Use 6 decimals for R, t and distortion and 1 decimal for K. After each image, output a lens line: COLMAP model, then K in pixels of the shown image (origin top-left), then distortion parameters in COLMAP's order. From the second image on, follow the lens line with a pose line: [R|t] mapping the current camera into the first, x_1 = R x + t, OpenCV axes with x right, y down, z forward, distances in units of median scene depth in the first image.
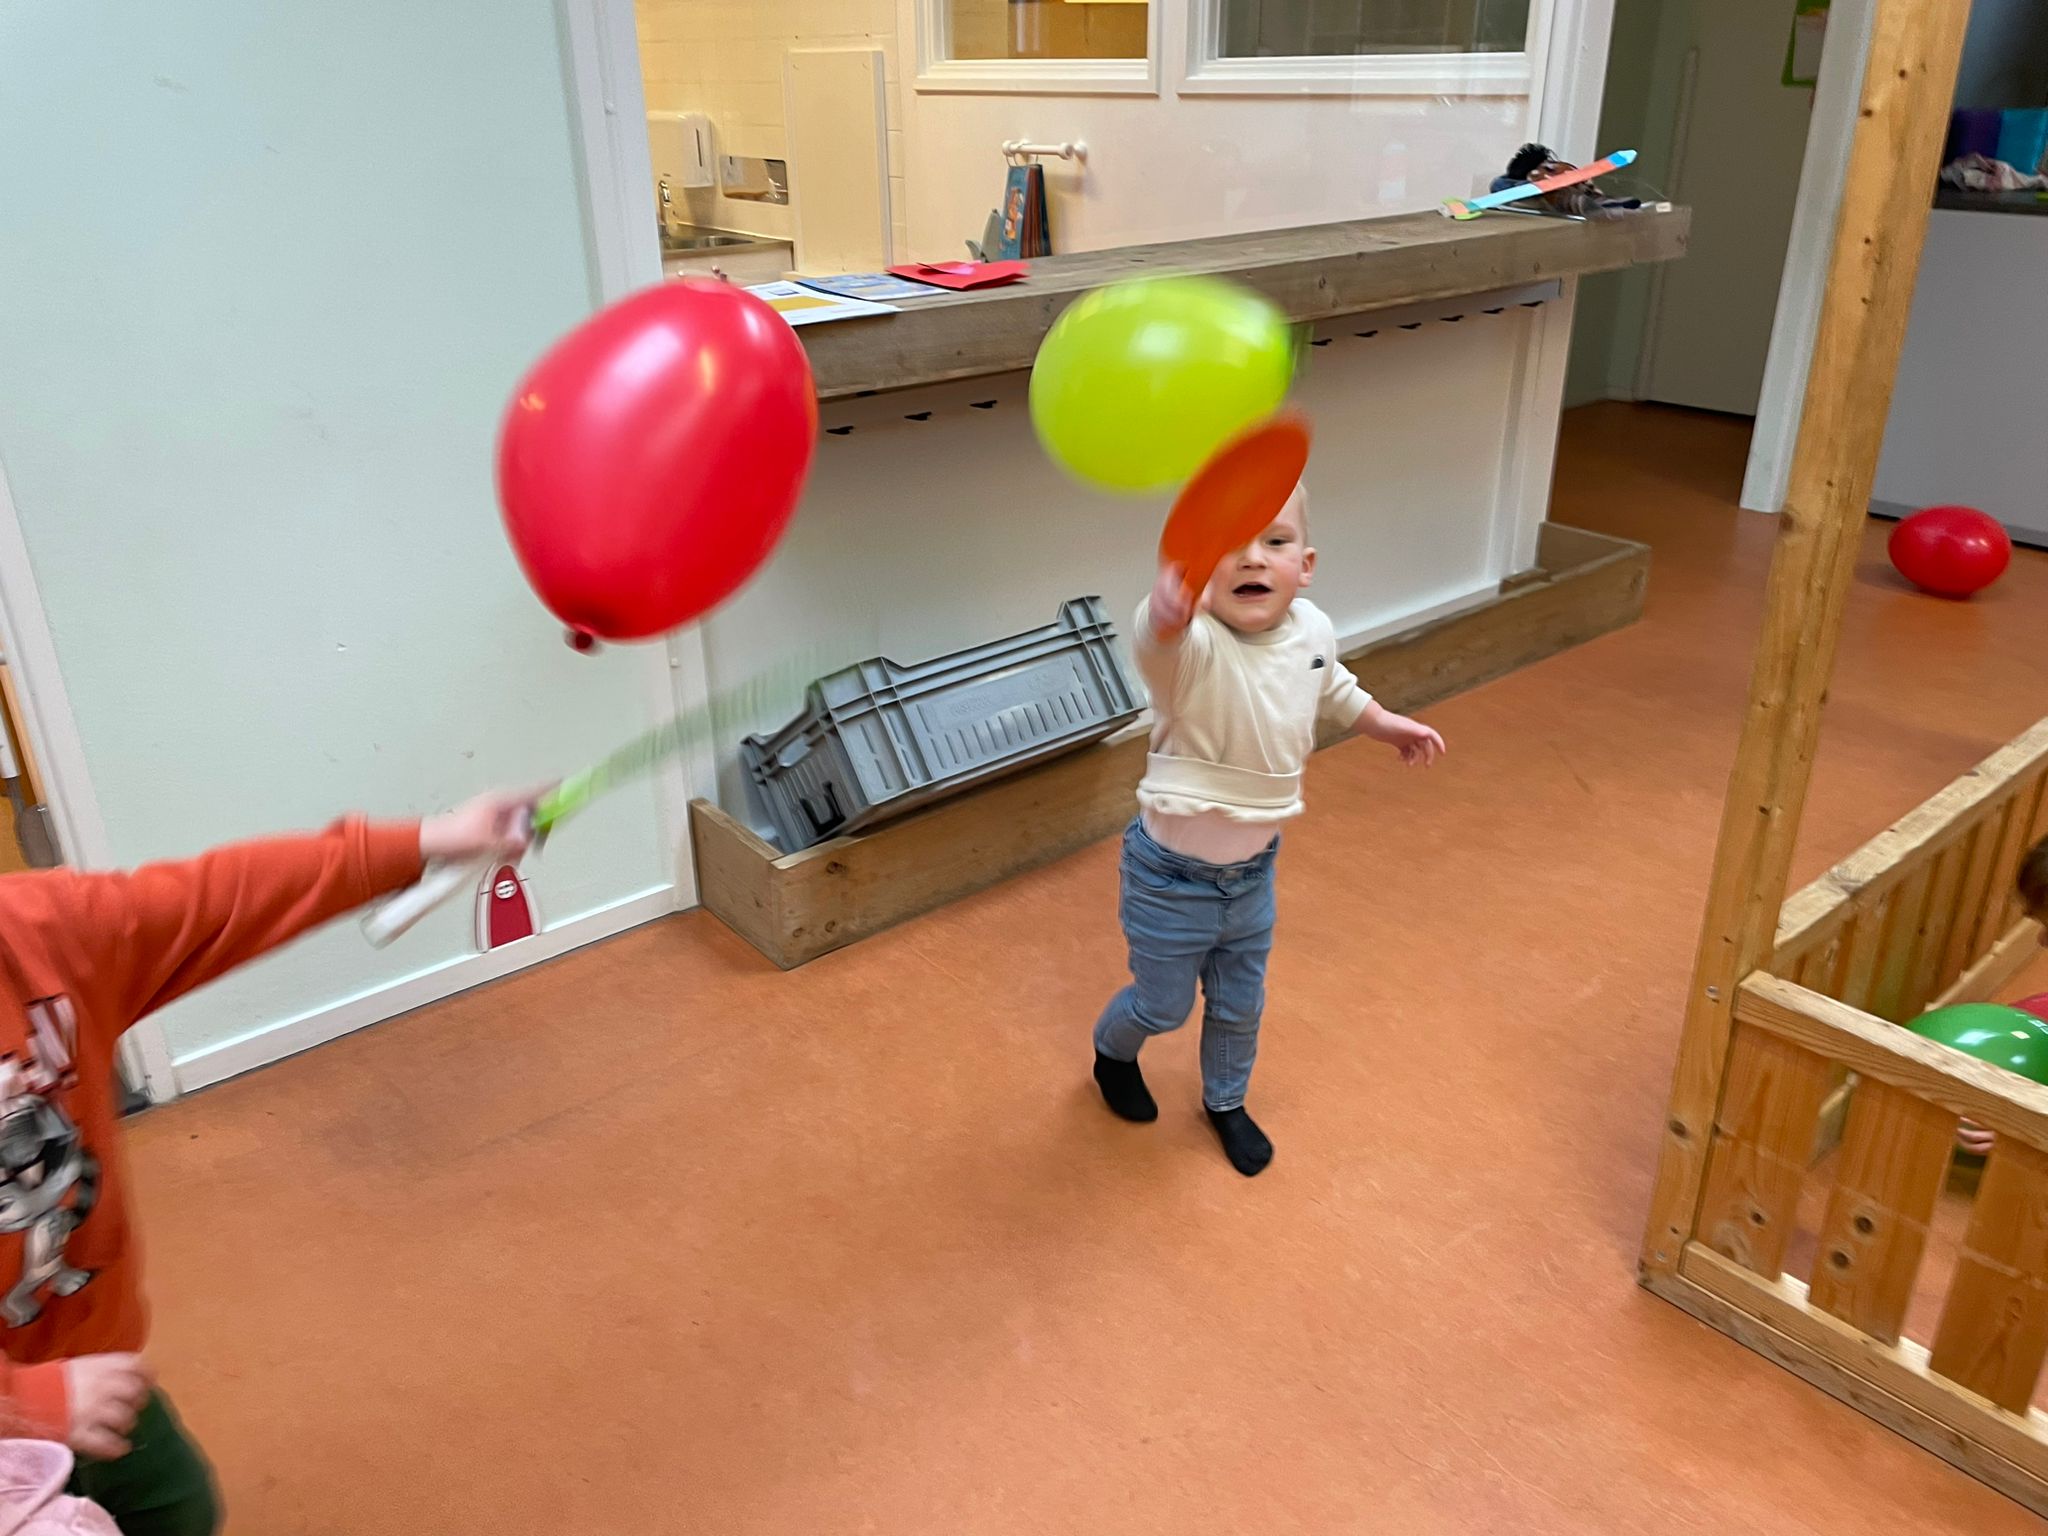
lens RADIAL K [[1573.0, 0, 1029.4], [0, 1573.0, 767.8], [0, 0, 1]] dist [0.016800, 0.000389]
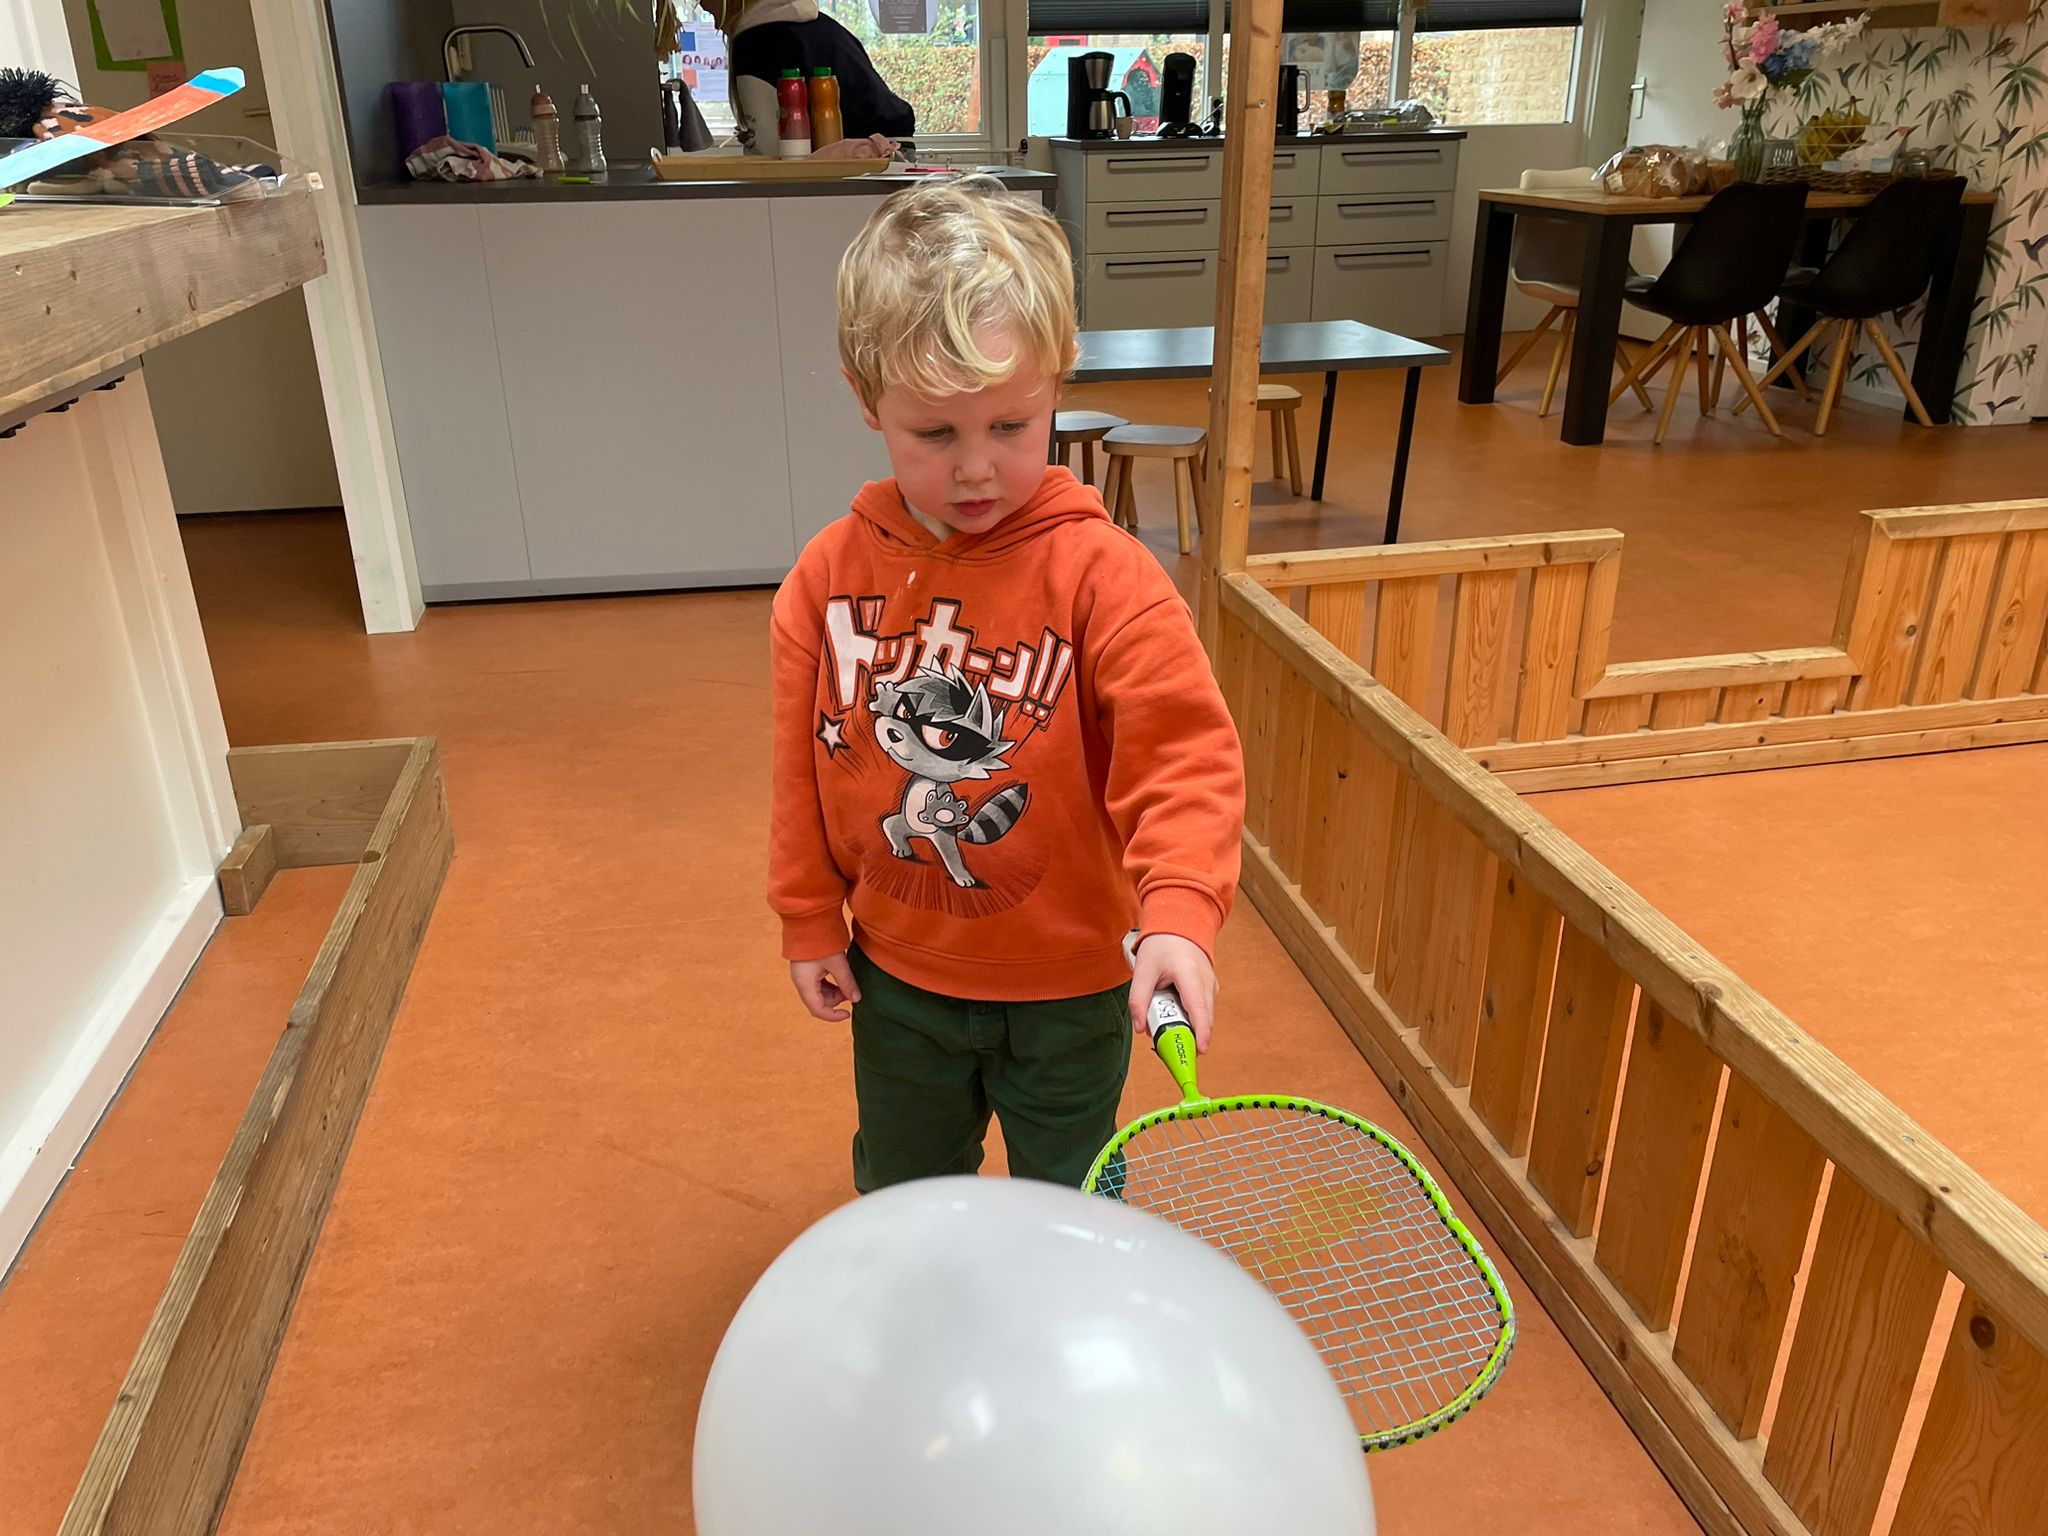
lens RADIAL K [[1573.0, 0, 1024.2], [0, 1573.0, 758.7], [0, 0, 1]] dist [0.016800, 0.000389]
pose [[0.503768, -0.336253, 0.795708, 0.014108], [0.367678, 0.916991, 0.154725, -0.138475], [-0.781684, 0.214619, 0.585584, 0.443984]]
